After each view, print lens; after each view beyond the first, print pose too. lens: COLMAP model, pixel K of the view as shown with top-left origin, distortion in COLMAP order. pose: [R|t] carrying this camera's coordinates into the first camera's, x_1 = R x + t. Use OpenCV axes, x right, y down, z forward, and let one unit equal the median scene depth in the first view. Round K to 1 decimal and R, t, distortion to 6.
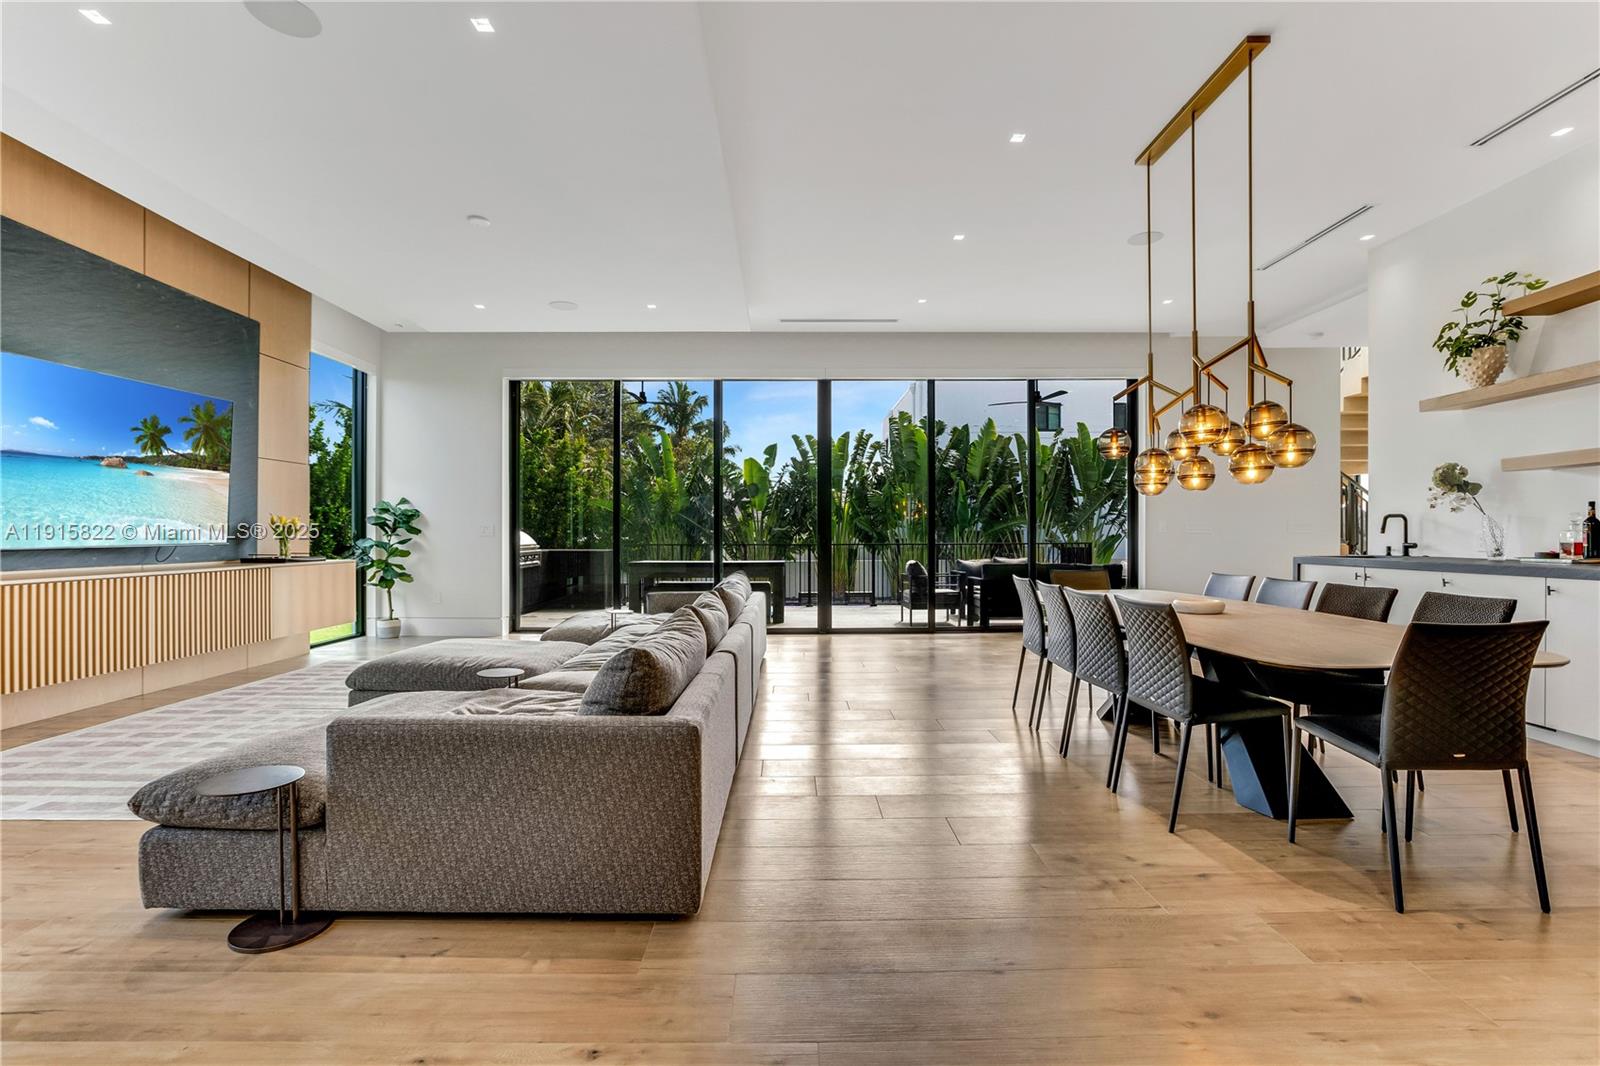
lens RADIAL K [[769.0, 0, 788.3], [0, 769.0, 533.9], [0, 0, 1]] dist [-0.024605, 0.000186]
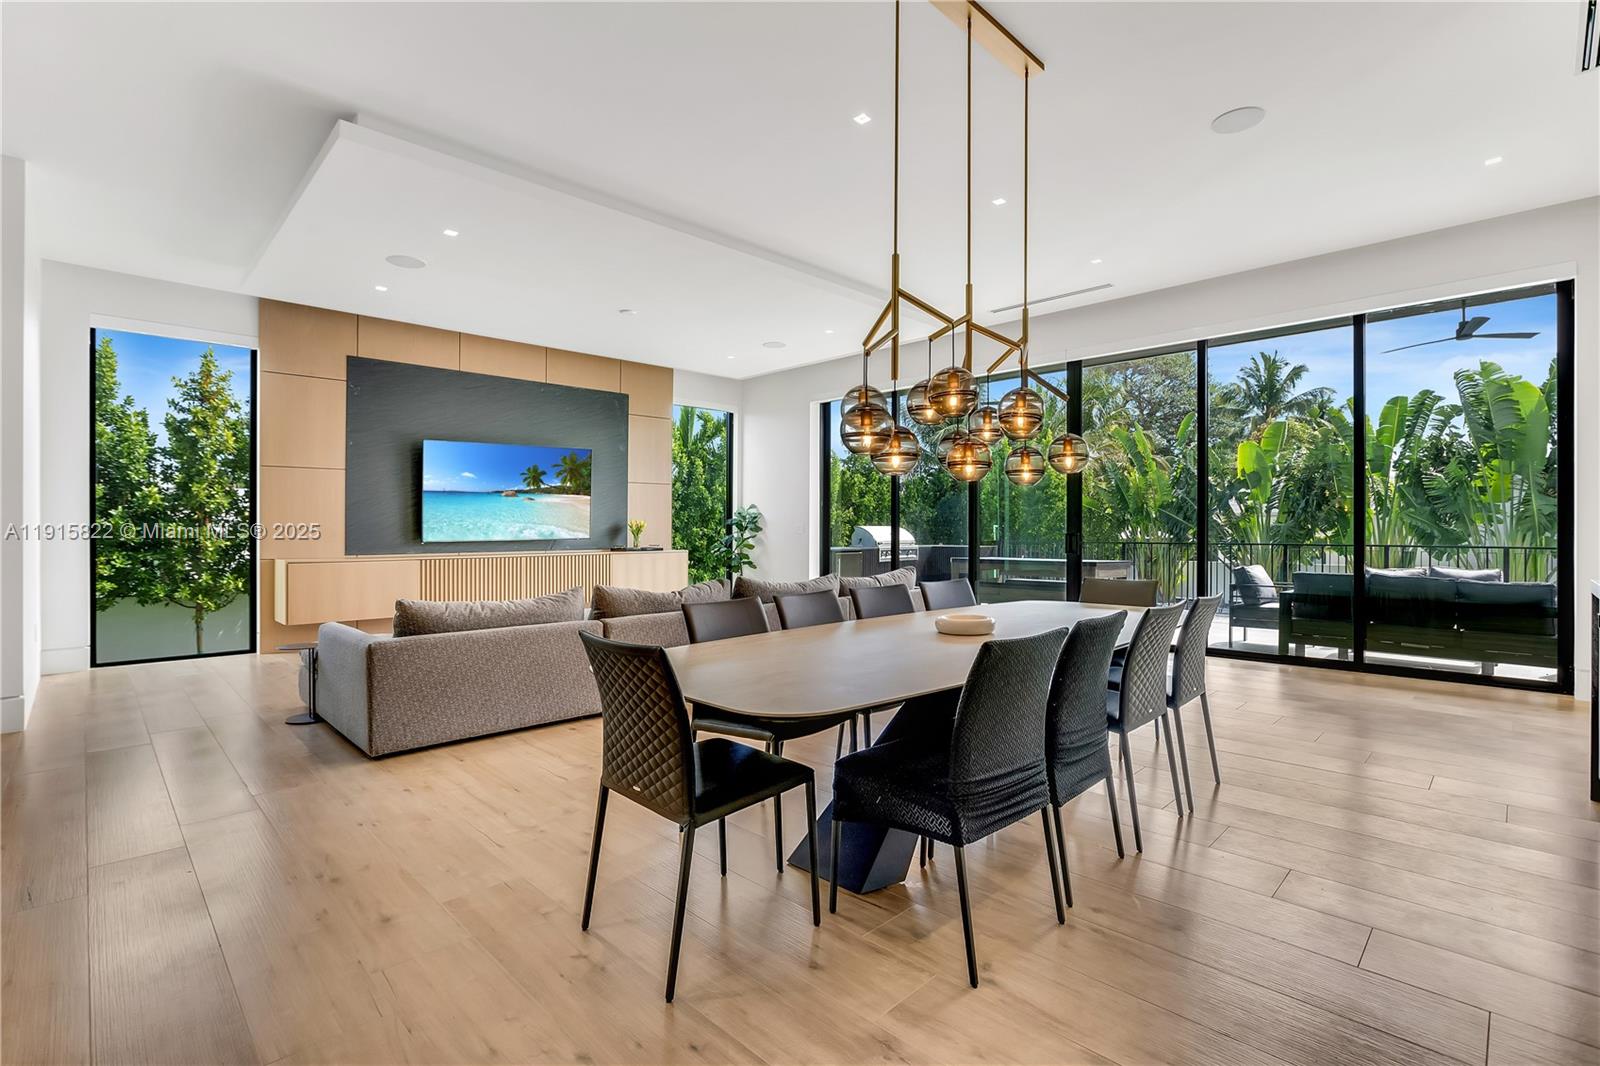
lens RADIAL K [[754.7, 0, 808.0], [0, 754.7, 524.4], [0, 0, 1]] dist [-0.006066, 0.000537]
pose [[0.697812, -0.003449, -0.716273, 0.745446], [0.000182, 0.999989, -0.004638, -0.011666], [0.716281, 0.003106, 0.697805, 0.218052]]
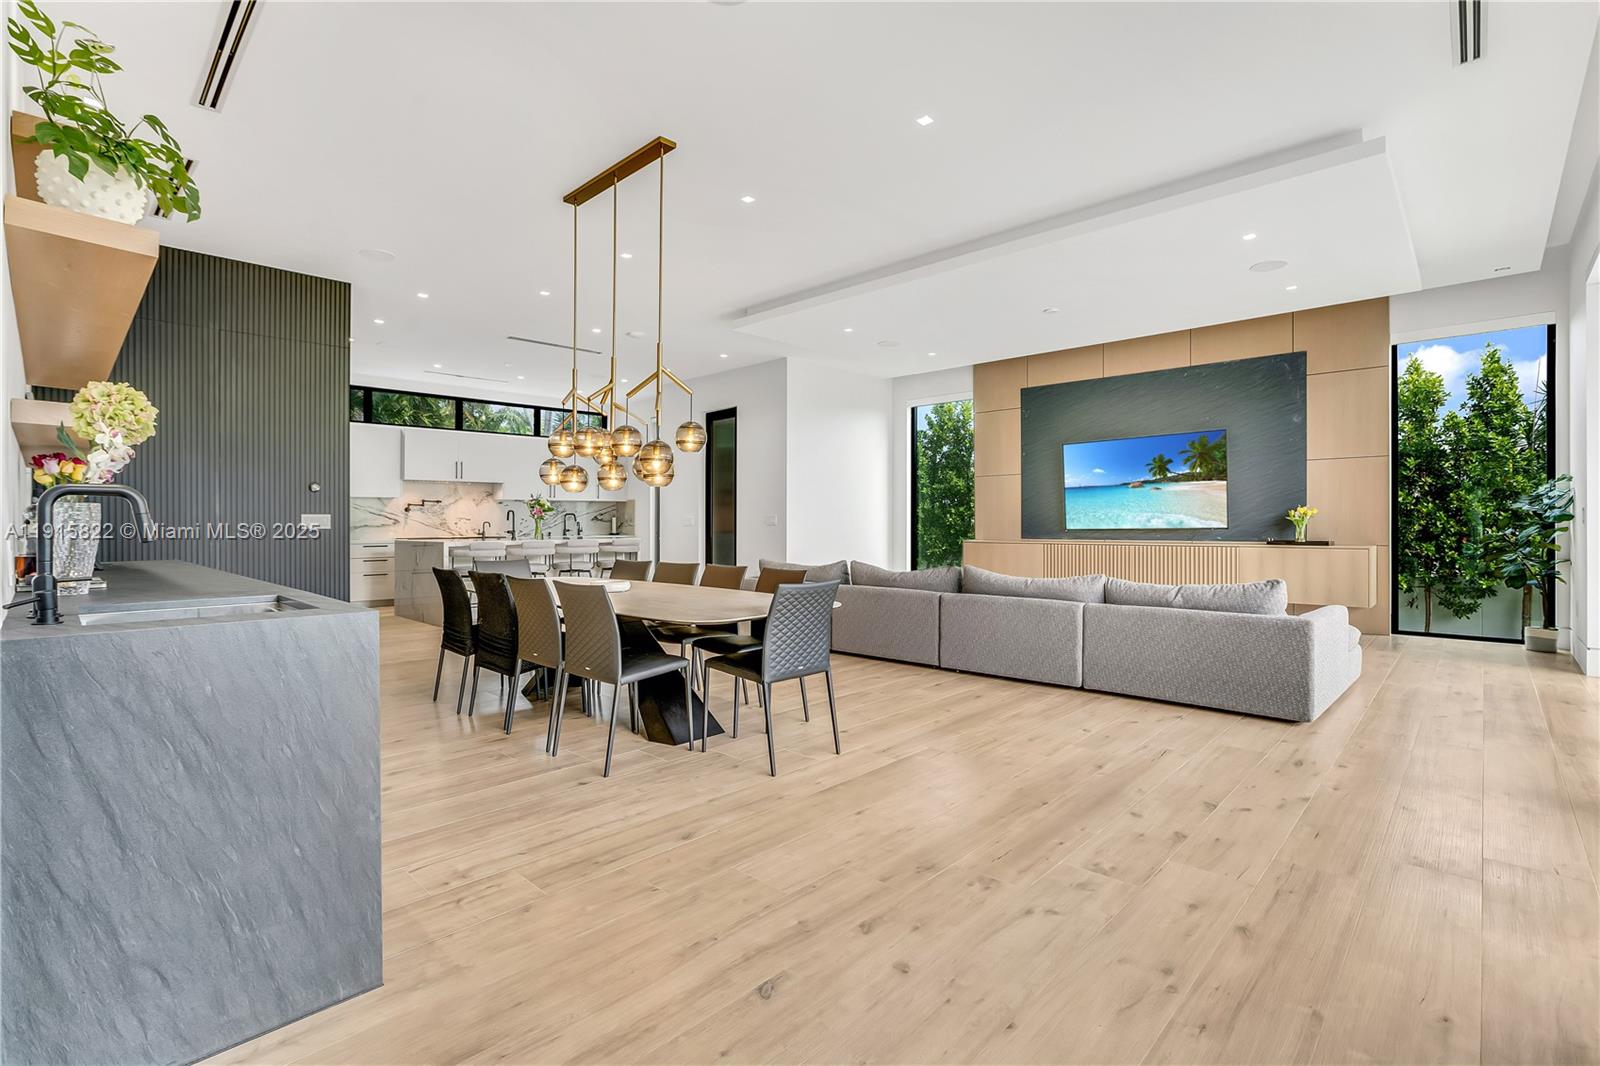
lens RADIAL K [[754.7, 0, 808.0], [0, 754.7, 524.4], [0, 0, 1]] dist [-0.006066, 0.000537]
pose [[-0.669619, 0.009816, -0.742640, 0.884369], [0.010011, 0.999941, 0.004190, -0.010394], [0.742637, -0.004629, -0.669678, 1.392954]]
